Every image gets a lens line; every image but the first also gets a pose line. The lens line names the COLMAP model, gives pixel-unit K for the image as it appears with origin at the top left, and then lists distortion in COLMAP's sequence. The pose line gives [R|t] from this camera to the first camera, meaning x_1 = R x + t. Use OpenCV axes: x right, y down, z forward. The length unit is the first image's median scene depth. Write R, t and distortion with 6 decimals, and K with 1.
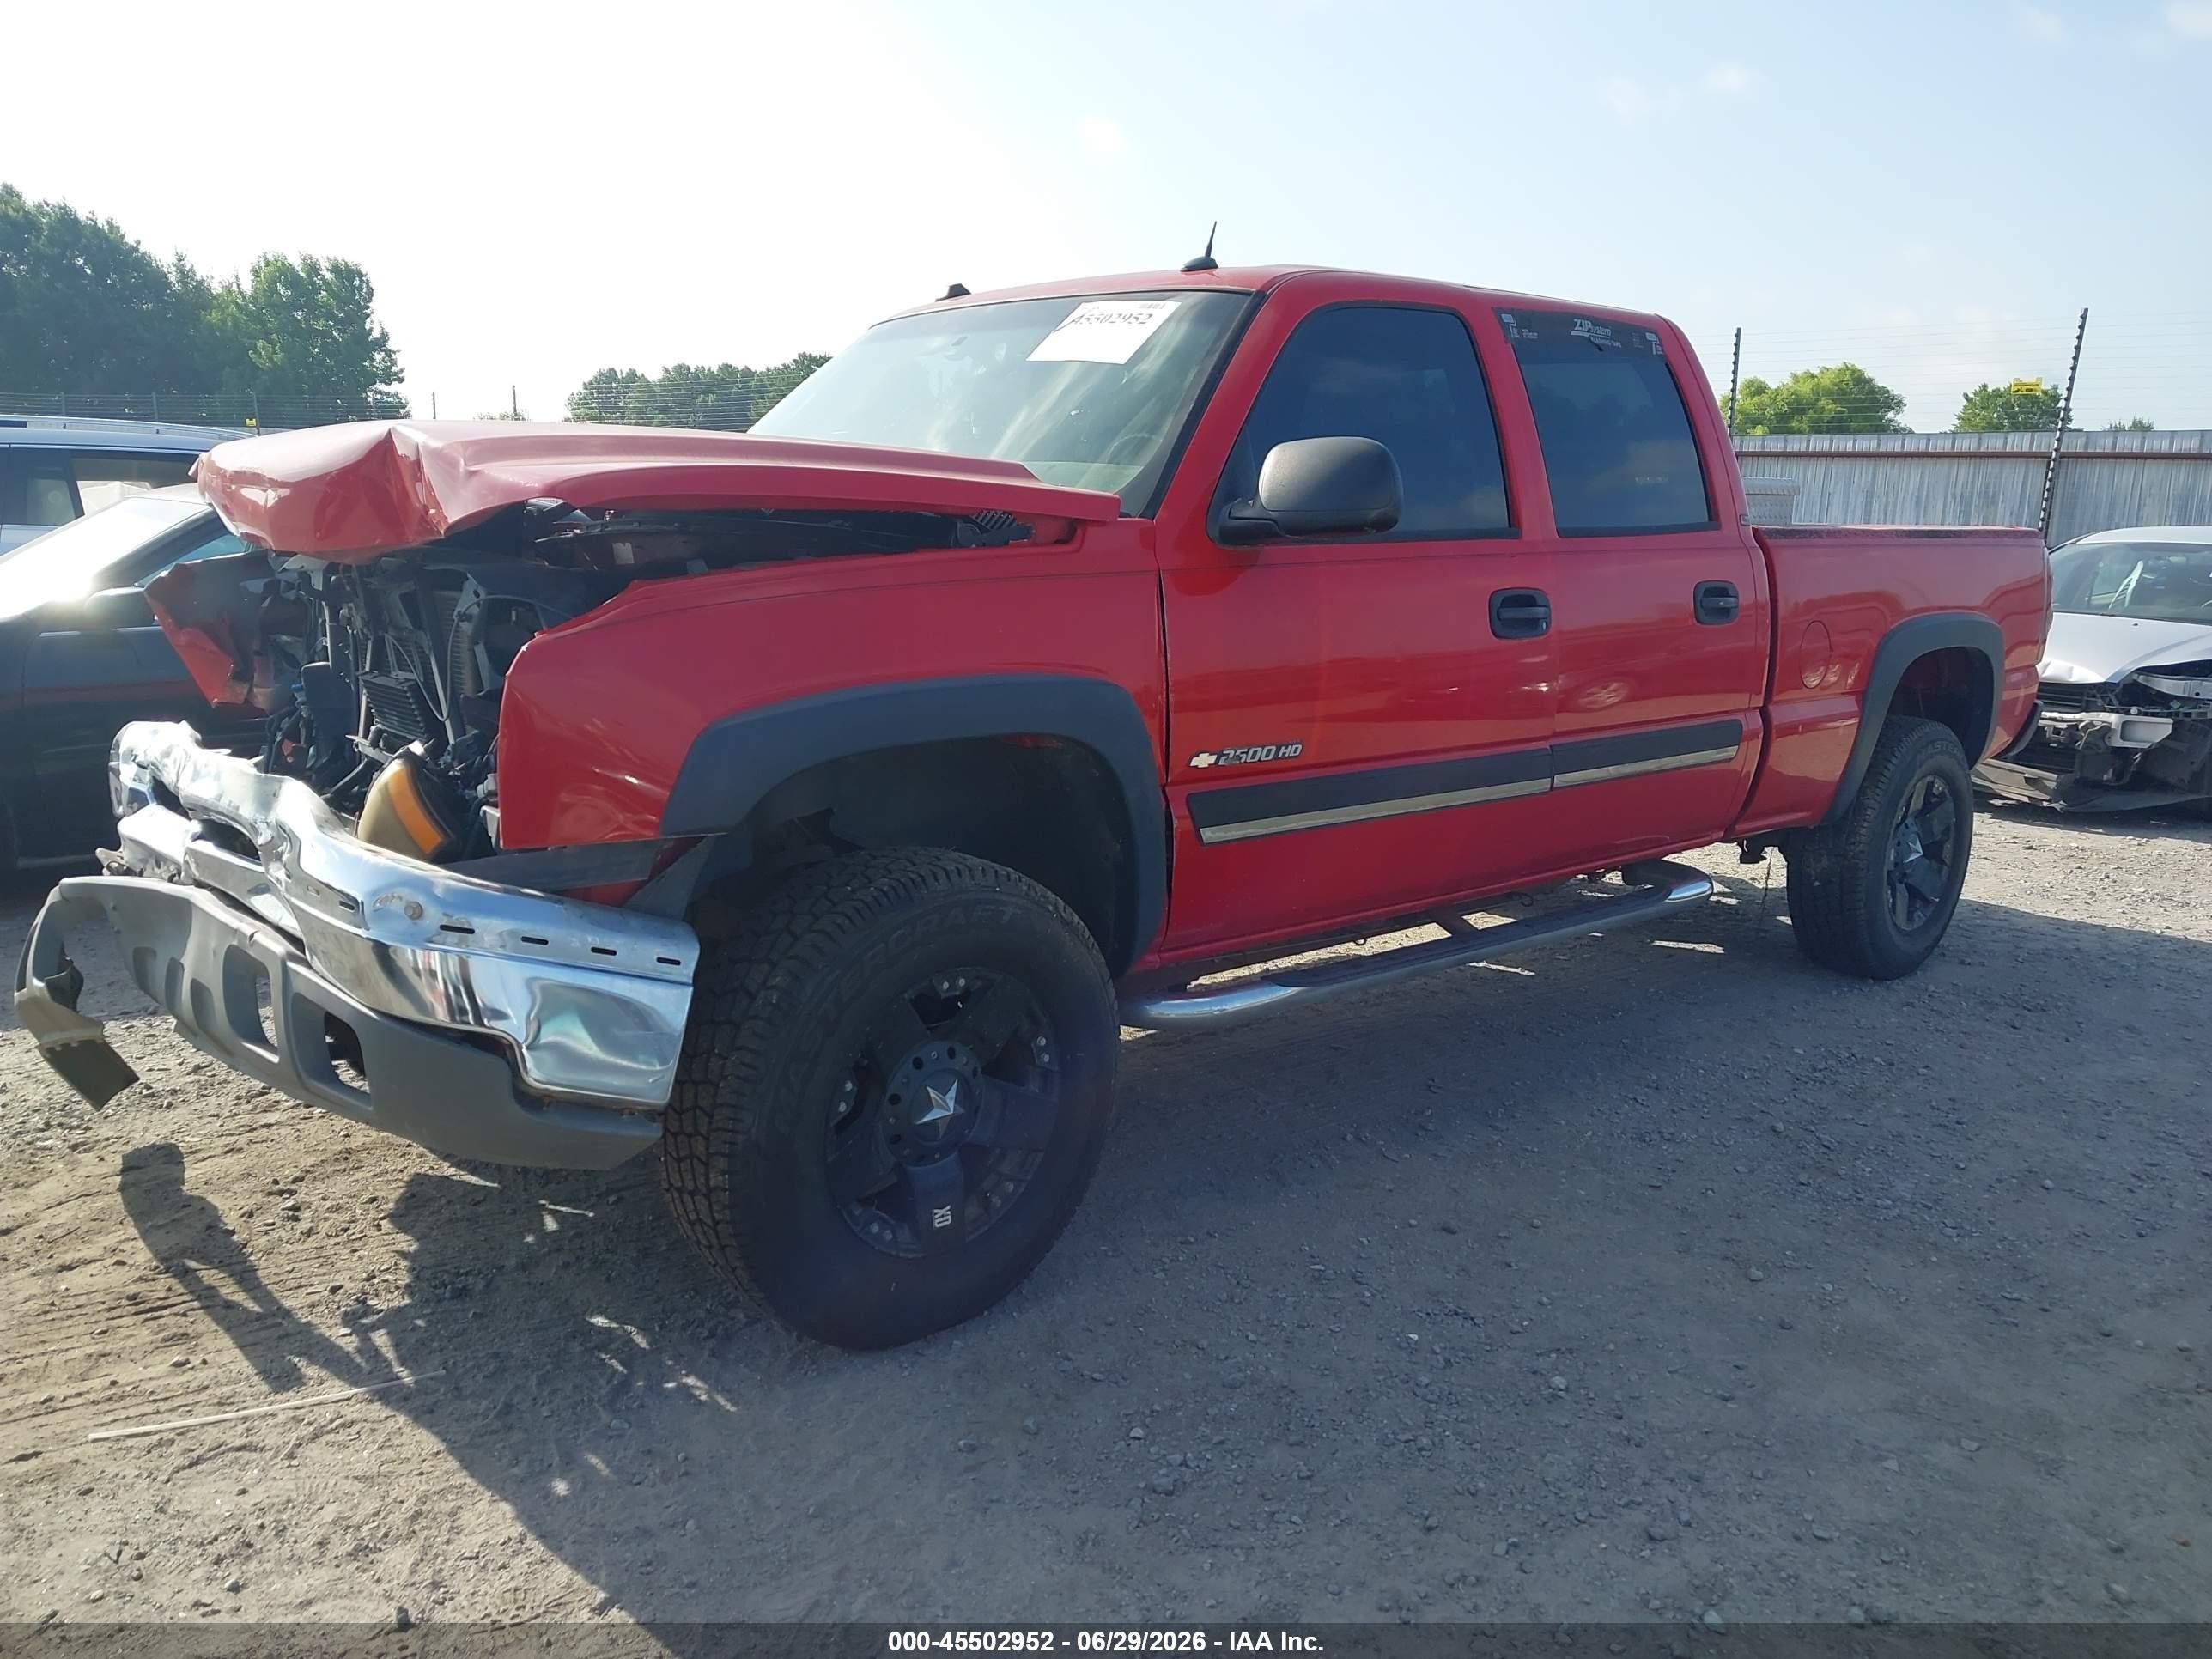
lens RADIAL K [[1754.0, 0, 1122.9], [0, 1754.0, 838.6], [0, 0, 1]] dist [0.025155, -0.033439]
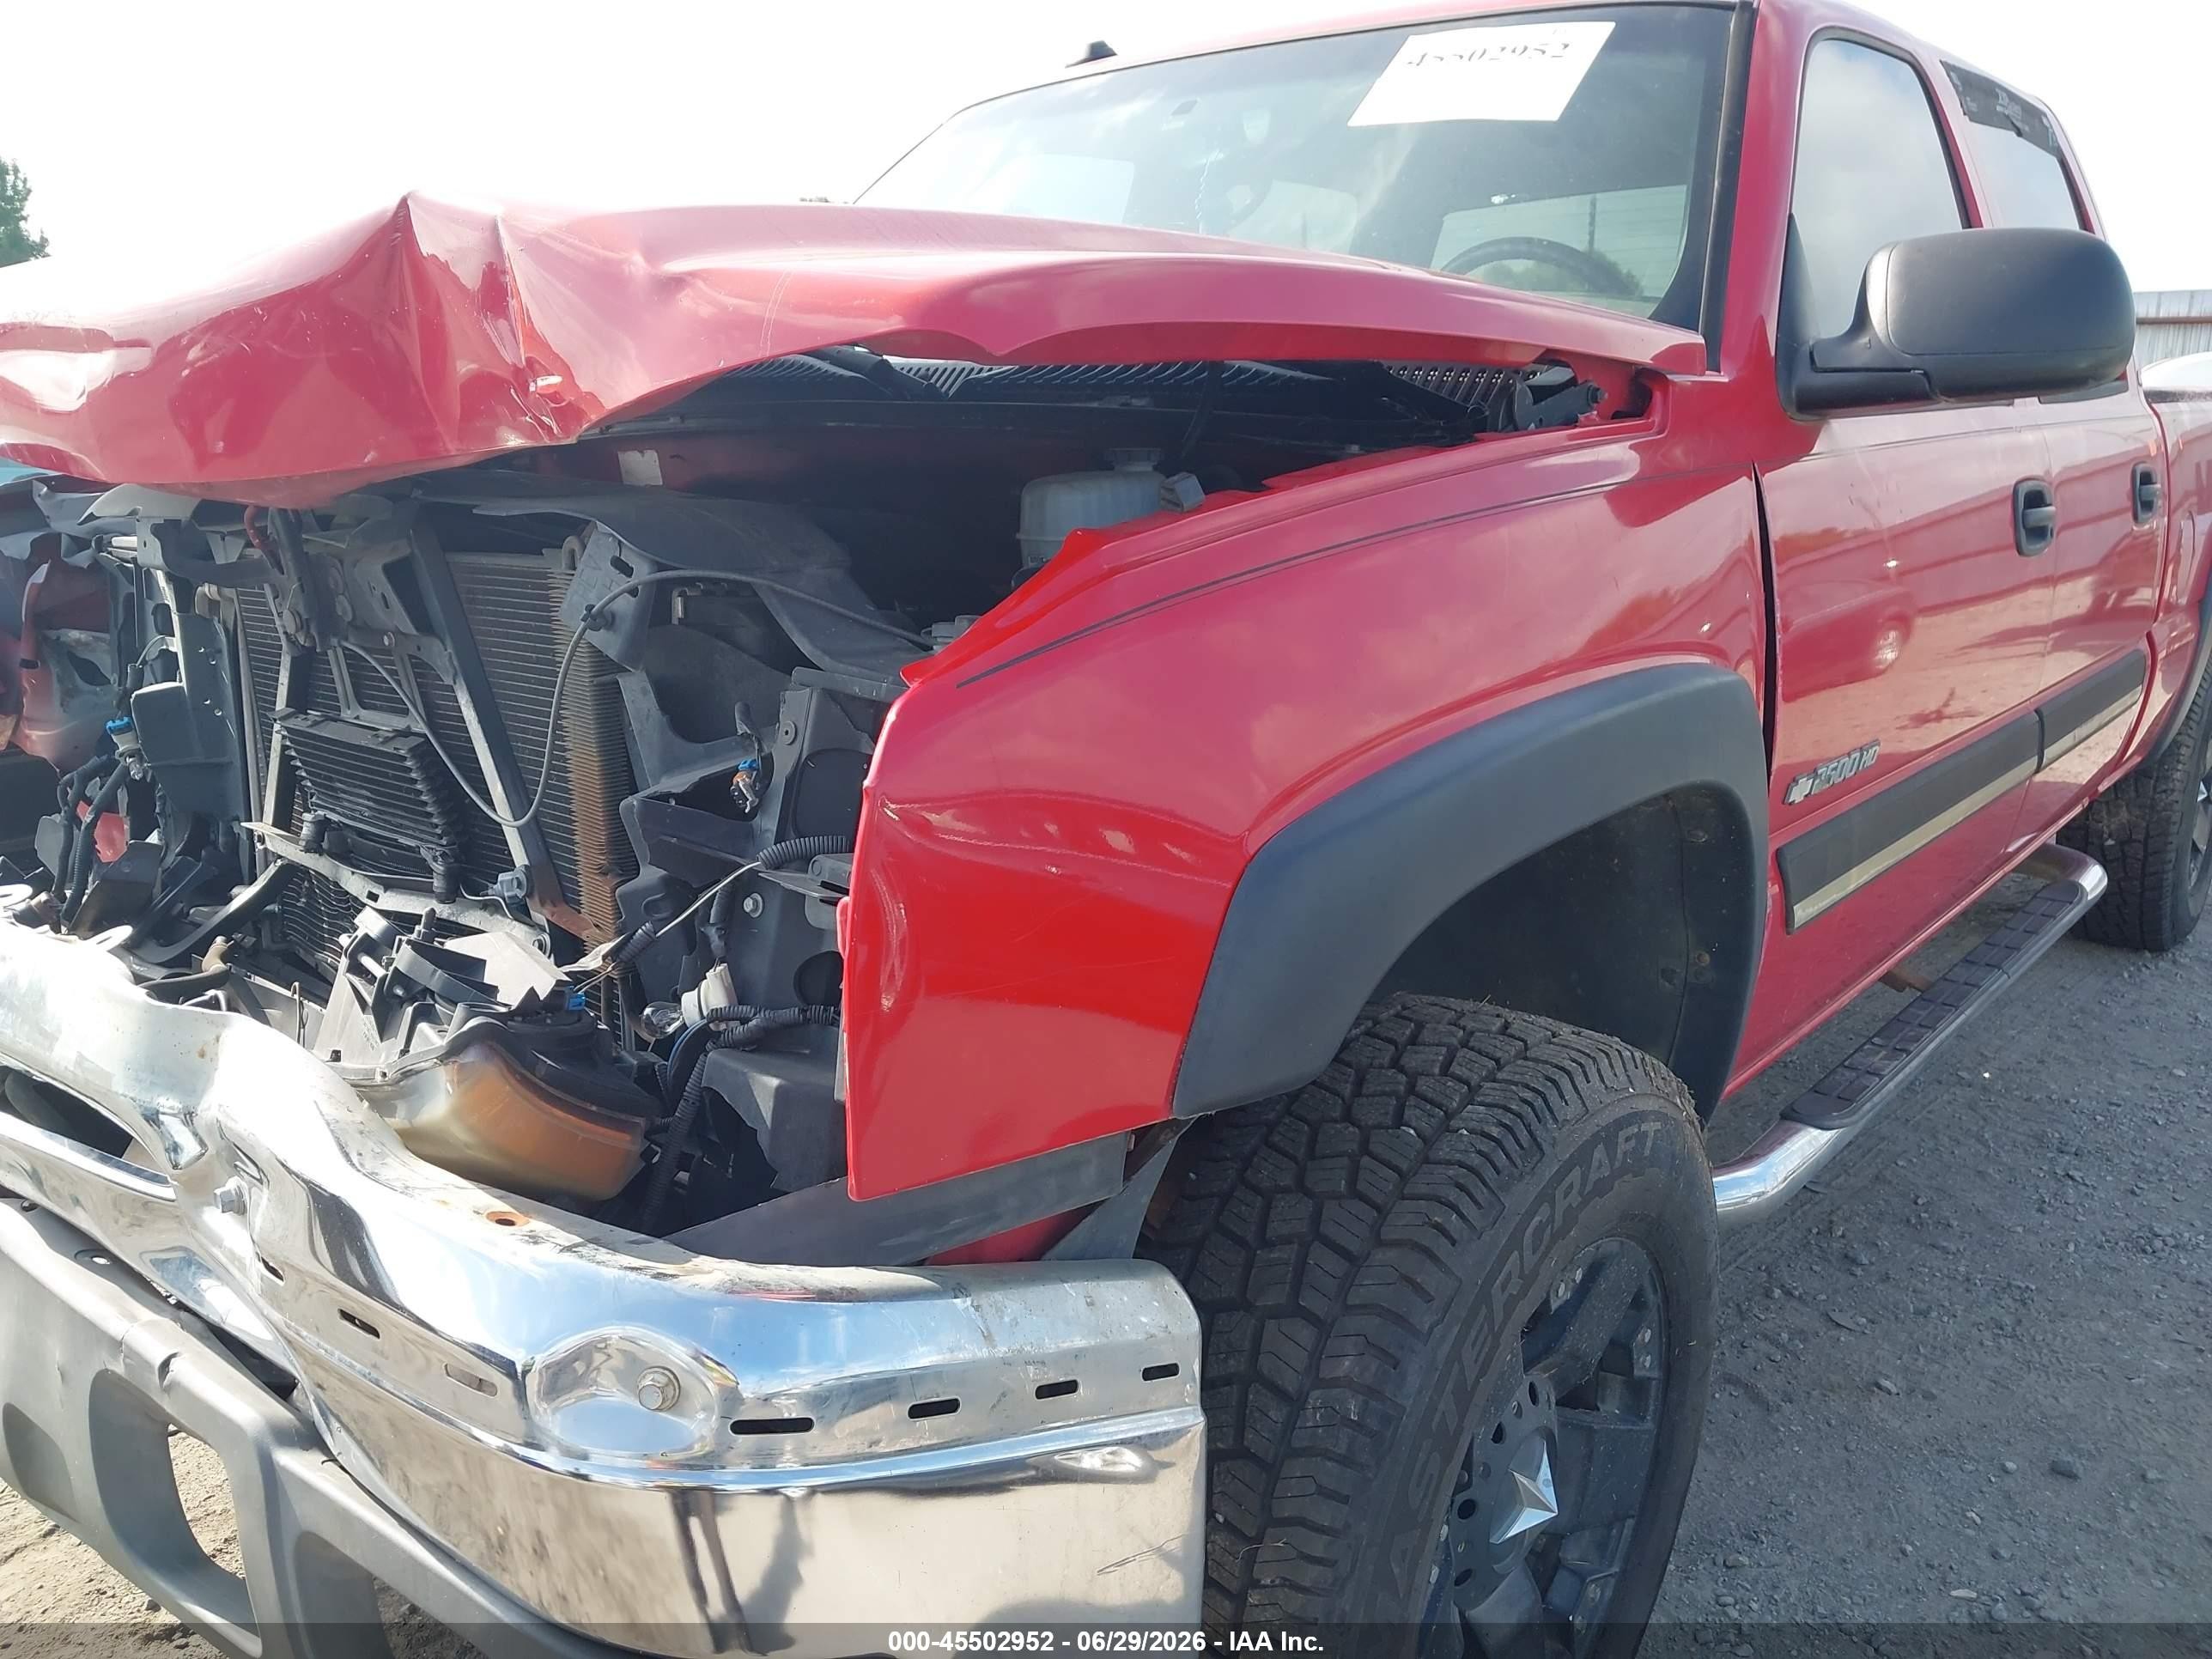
lens RADIAL K [[1754.0, 0, 1088.0], [0, 1754.0, 817.0], [0, 0, 1]] dist [0.025155, -0.033439]
pose [[0.990958, -0.056005, 0.121928, -0.278155], [0.050783, 0.997671, 0.045529, -0.080471], [-0.124194, -0.038925, 0.991494, 0.481938]]
